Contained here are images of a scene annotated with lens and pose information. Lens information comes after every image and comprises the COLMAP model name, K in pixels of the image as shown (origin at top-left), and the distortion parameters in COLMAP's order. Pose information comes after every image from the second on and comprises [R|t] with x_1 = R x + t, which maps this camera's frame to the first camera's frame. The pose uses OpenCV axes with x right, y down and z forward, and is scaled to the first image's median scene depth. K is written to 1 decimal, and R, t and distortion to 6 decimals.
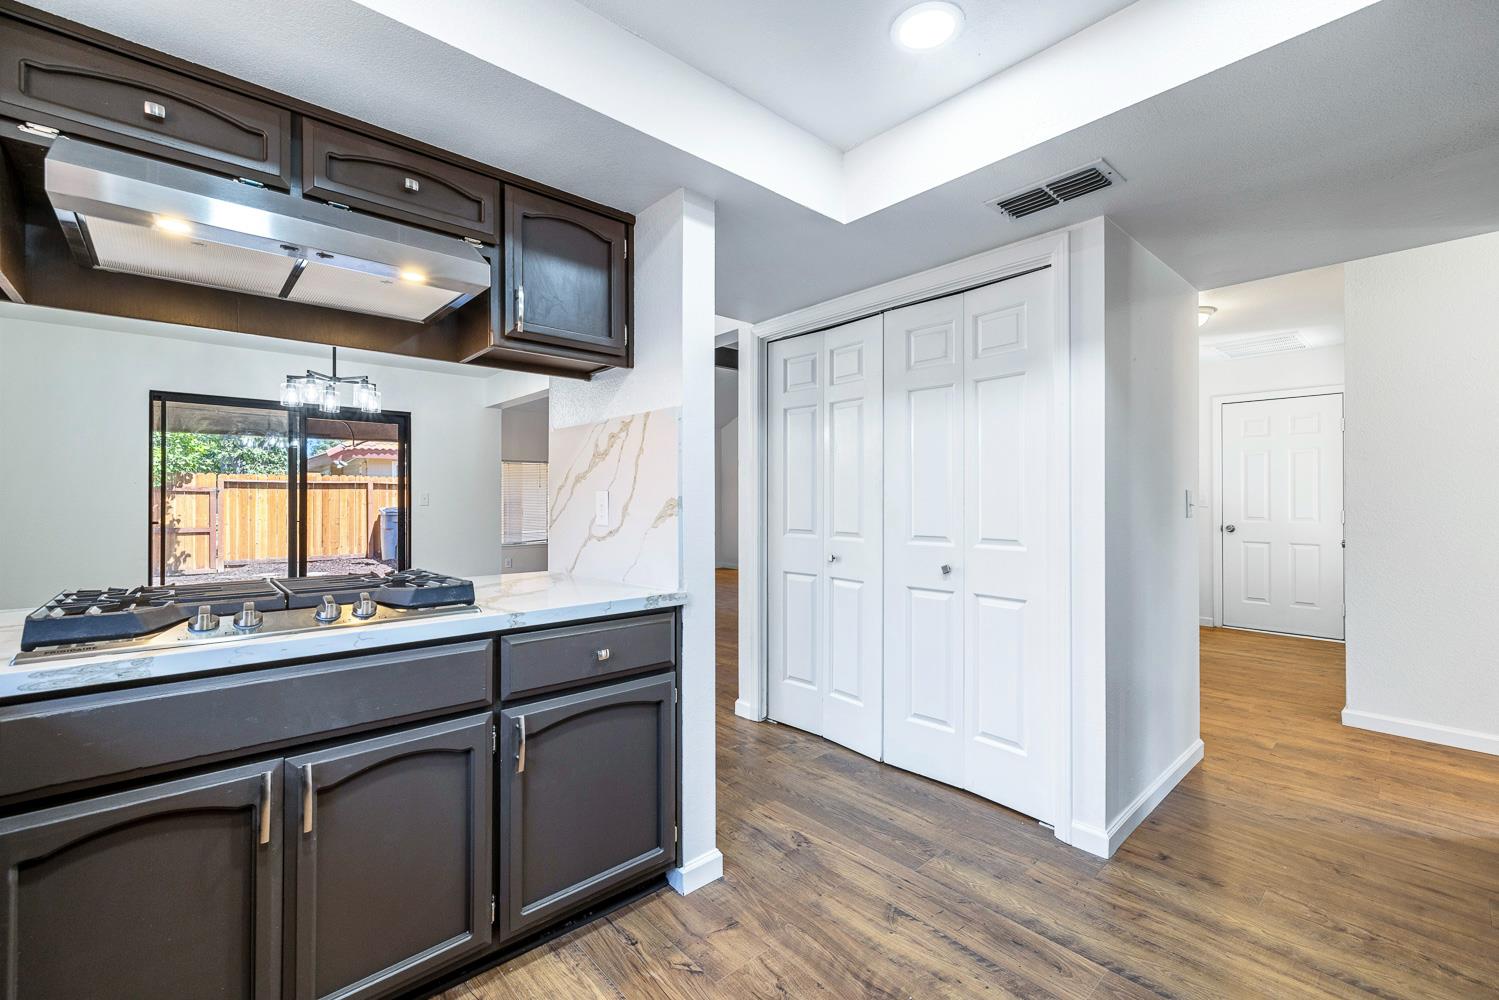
lens RADIAL K [[631.7, 0, 746.1], [0, 631.7, 496.1], [0, 0, 1]] dist [0.003965, -0.000279]
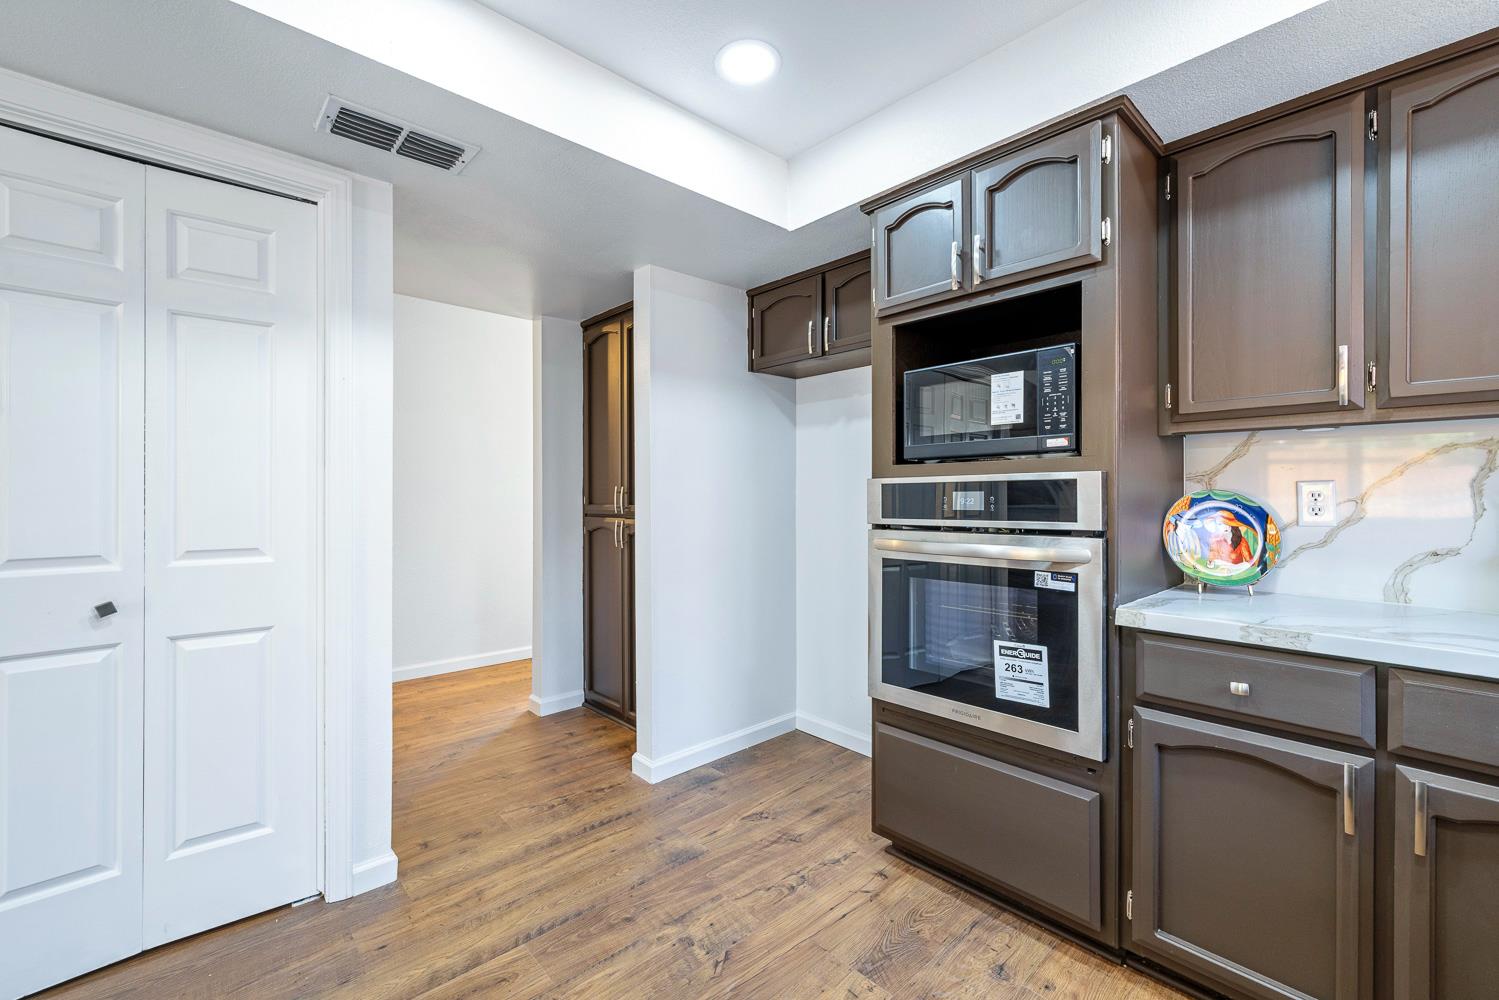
lens RADIAL K [[631.7, 0, 749.0], [0, 631.7, 494.8], [0, 0, 1]] dist [0.003965, -0.000279]
pose [[-0.016076, 0.000551, 0.999871, -0.345428], [-0.006972, 0.999975, -0.000664, 0.004501], [-0.999846, -0.006982, -0.016072, 0.471795]]
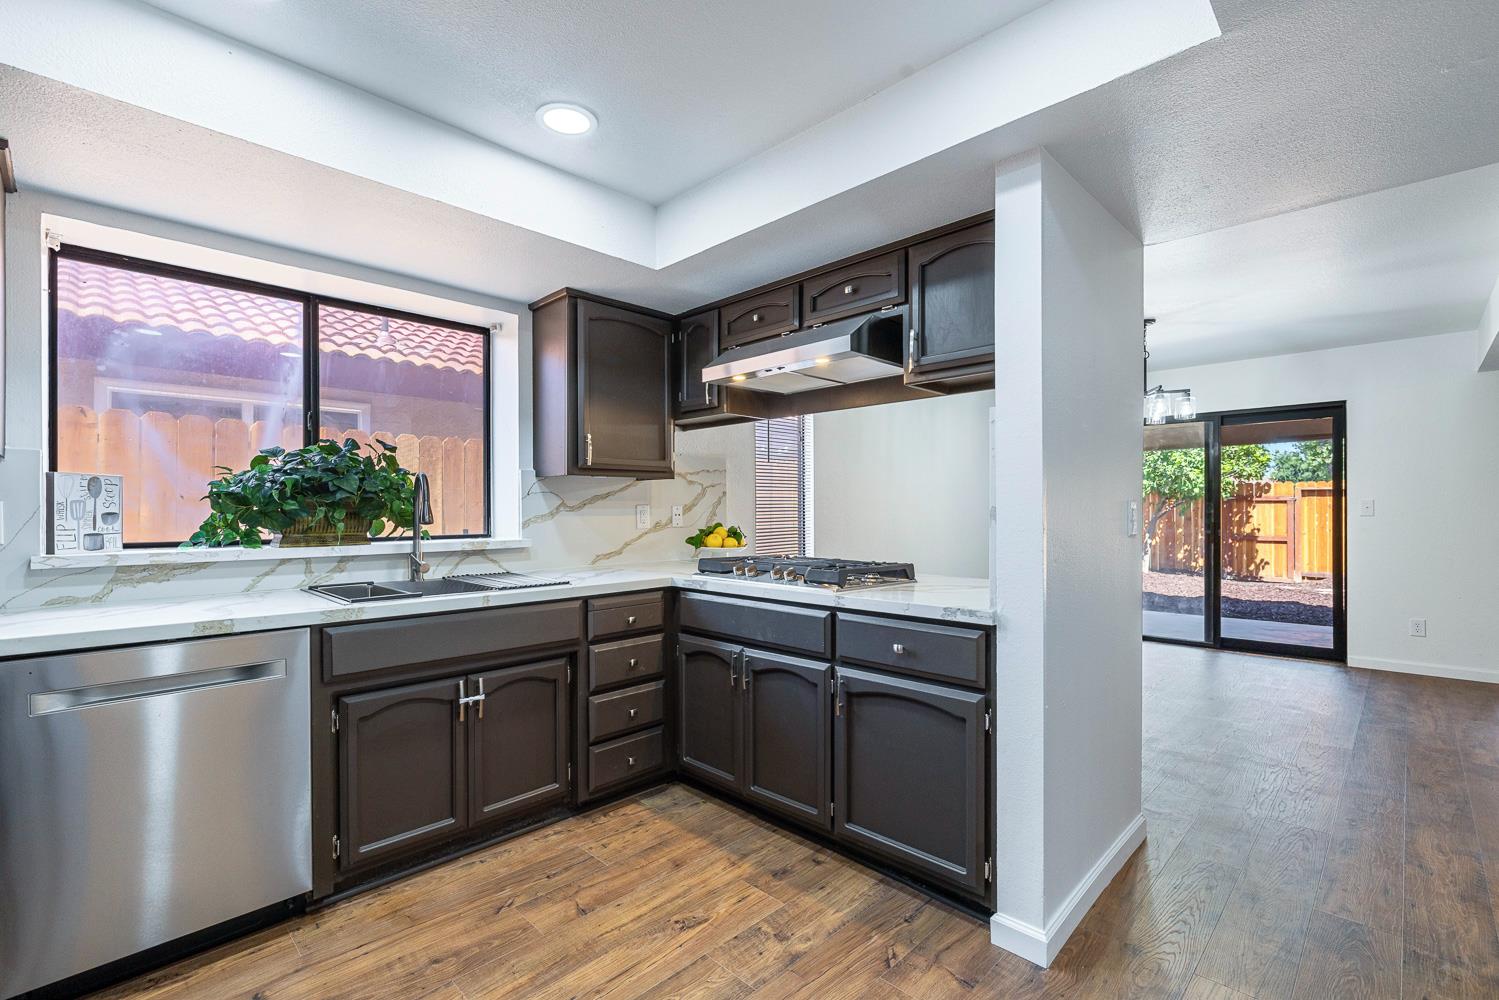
lens RADIAL K [[662.6, 0, 748.1], [0, 662.6, 512.5], [0, 0, 1]] dist [-0.002143, 0.000238]
pose [[0.055711, 0.001965, -0.998445, 0.723034], [0.009710, 0.999950, 0.002510, 0.003070], [0.998400, -0.009835, 0.055689, 0.520473]]
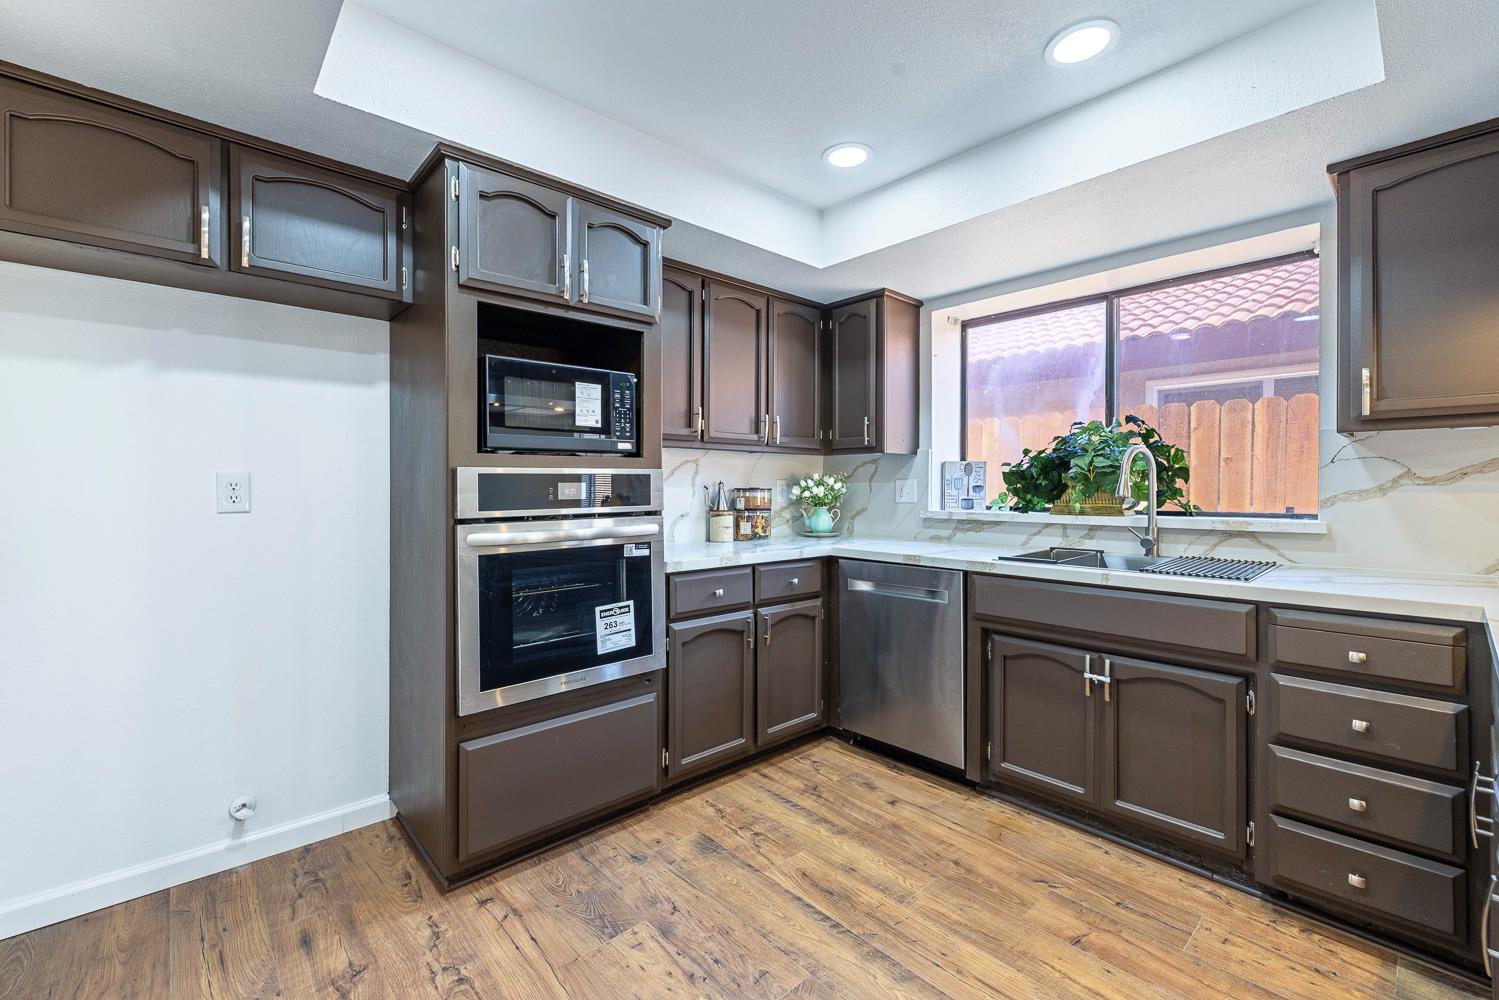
lens RADIAL K [[631.7, 0, 760.7], [0, 631.7, 486.9], [0, 0, 1]] dist [0.003965, -0.000279]
pose [[-0.999747, -0.001109, -0.022476, 0.206551], [-0.000975, 0.999982, -0.005991, 0.009107], [0.022482, -0.005967, -0.999729, 1.089727]]
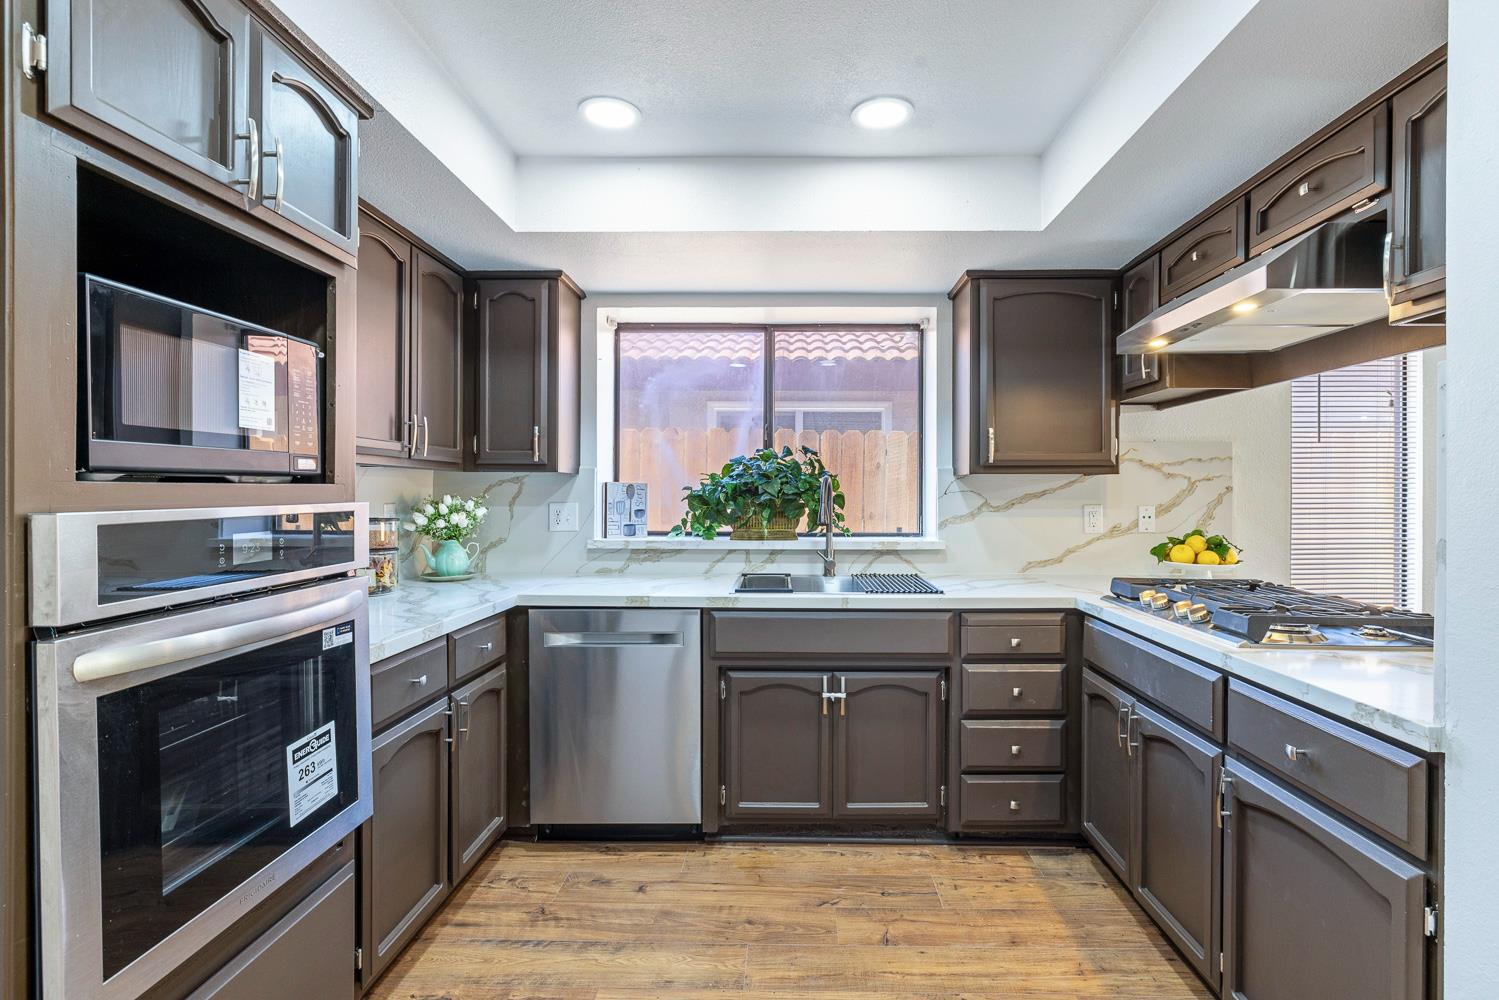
lens RADIAL K [[723.6, 0, 781.8], [0, 723.6, 496.5], [0, 0, 1]] dist [-0.003908, -0.000255]
pose [[-0.676902, 0.000325, -0.736073, 0.592858], [0.001329, 0.999999, -0.000781, -0.029537], [0.736072, -0.001507, -0.676901, 0.875345]]
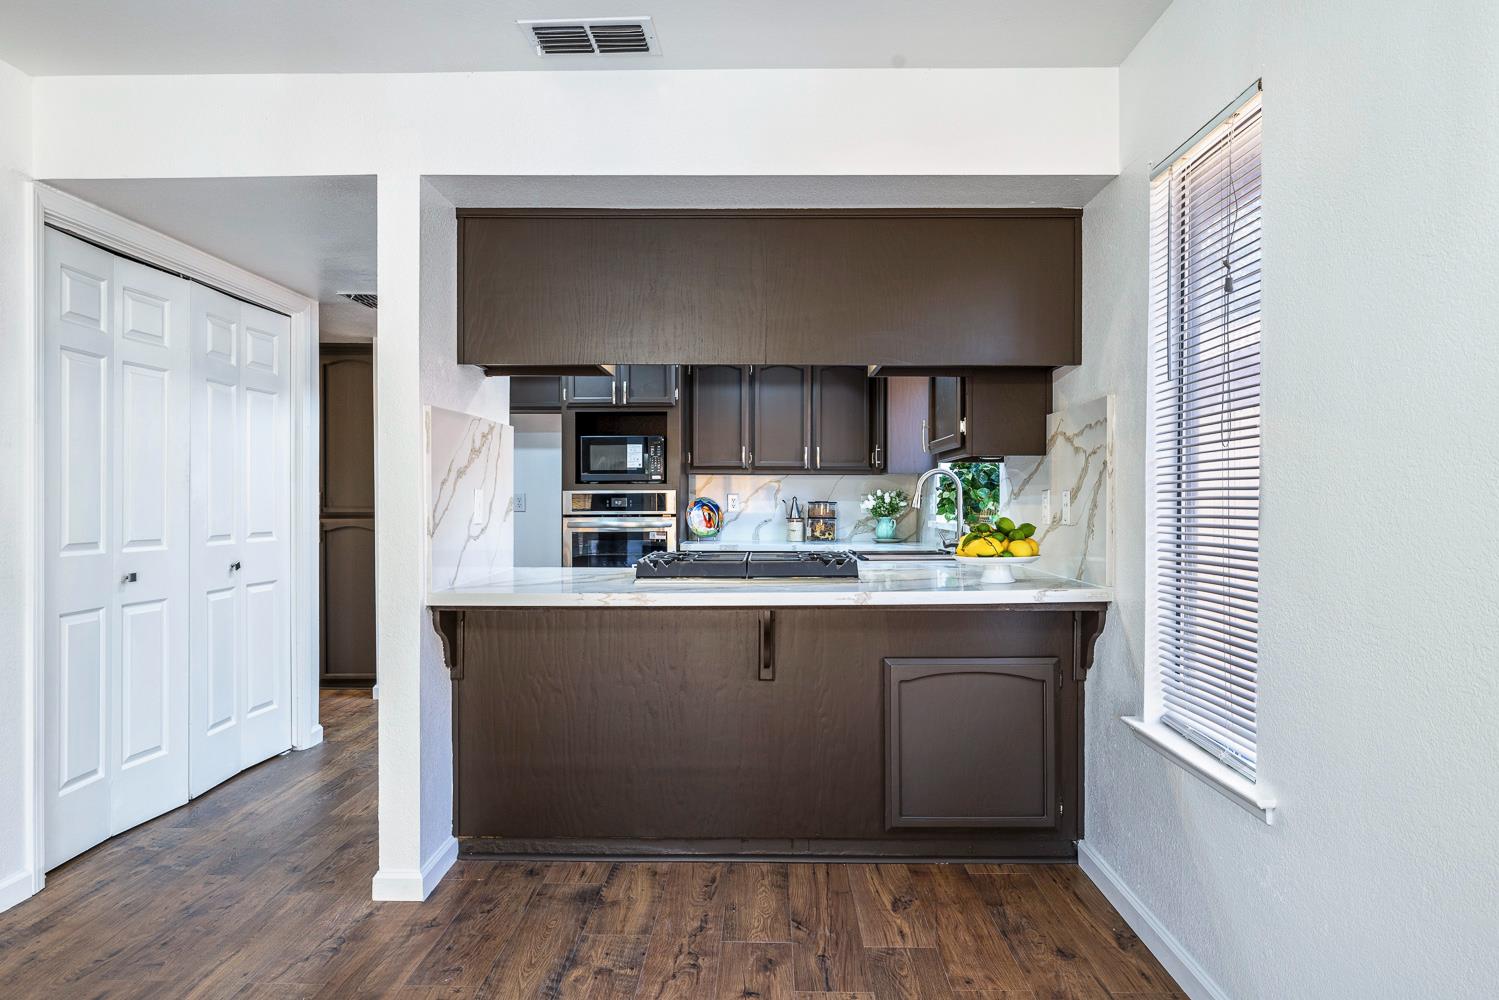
lens RADIAL K [[963.3, 0, 756.4], [0, 963.3, 498.8], [0, 0, 1]] dist [0.065035, 0.000970]
pose [[-0.737579, -0.000130, 0.675261, -1.618771], [-0.006300, 0.999958, -0.006689, 0.015261], [-0.675231, -0.009187, -0.737549, 1.886252]]
